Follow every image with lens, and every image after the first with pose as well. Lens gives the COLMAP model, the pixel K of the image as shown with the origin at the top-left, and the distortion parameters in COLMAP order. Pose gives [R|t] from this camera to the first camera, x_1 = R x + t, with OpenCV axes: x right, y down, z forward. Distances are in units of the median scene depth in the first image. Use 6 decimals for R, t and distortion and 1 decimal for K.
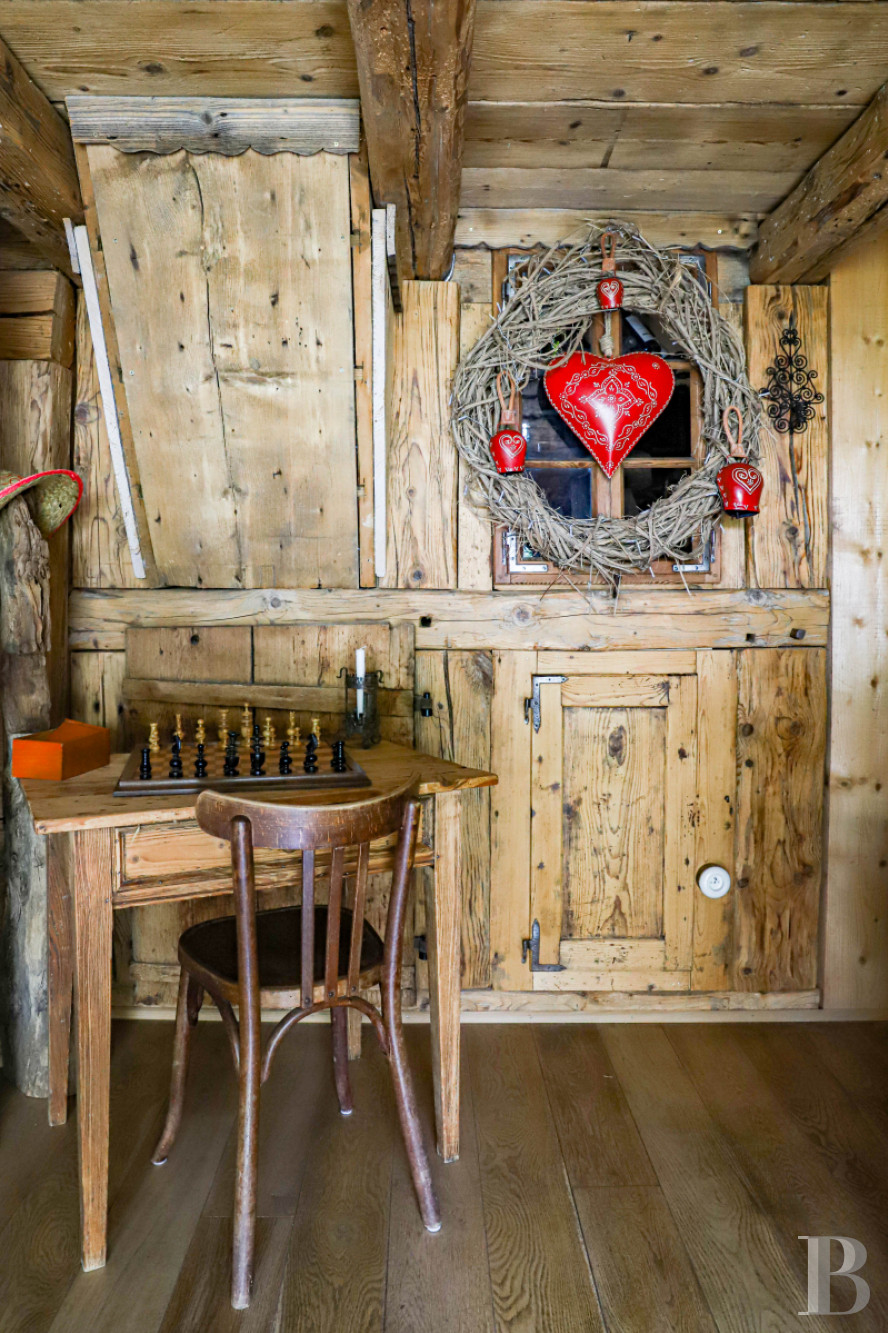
lens RADIAL K [[1593.0, 0, 442.5], [0, 1593.0, 668.4], [0, 0, 1]] dist [-0.150217, 0.021263]
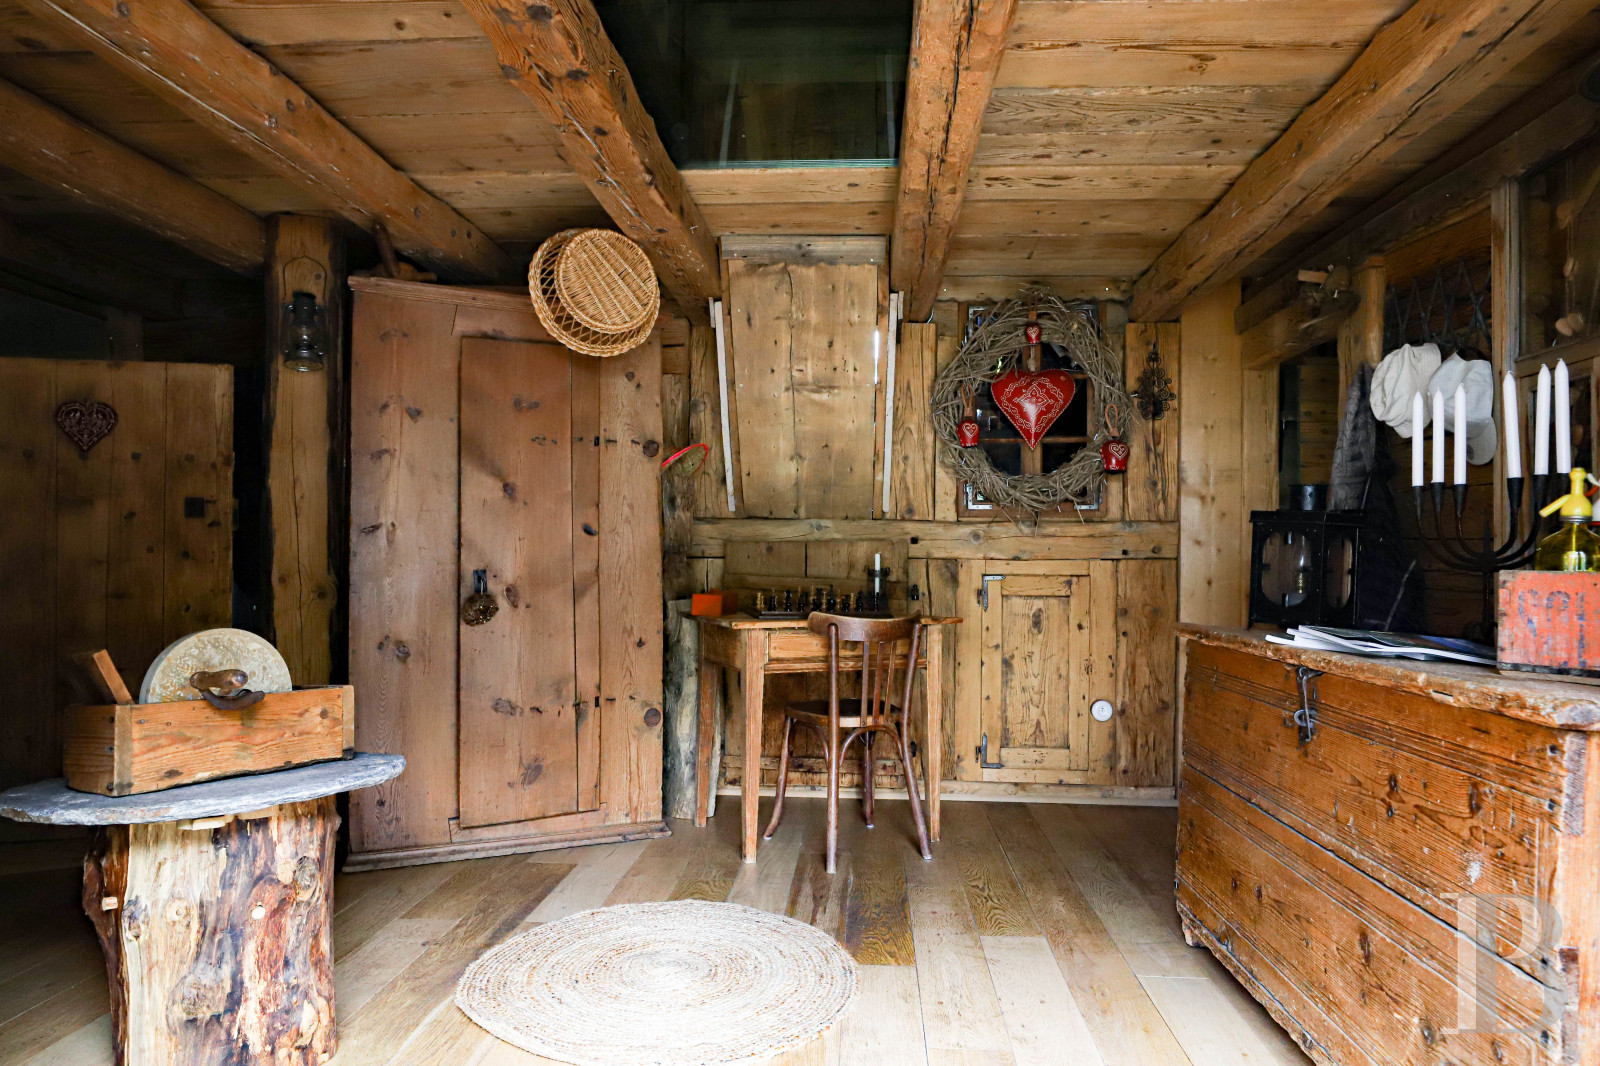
lens RADIAL K [[1505.4, 0, 800.0], [0, 1505.4, 533.0], [0, 0, 1]] dist [0.048637, 0.021159]
pose [[0.997812, 0.007269, -0.065709, -0.025636], [-0.011004, 0.998332, -0.056668, 0.048905], [0.065187, 0.057267, 0.996228, -0.490009]]
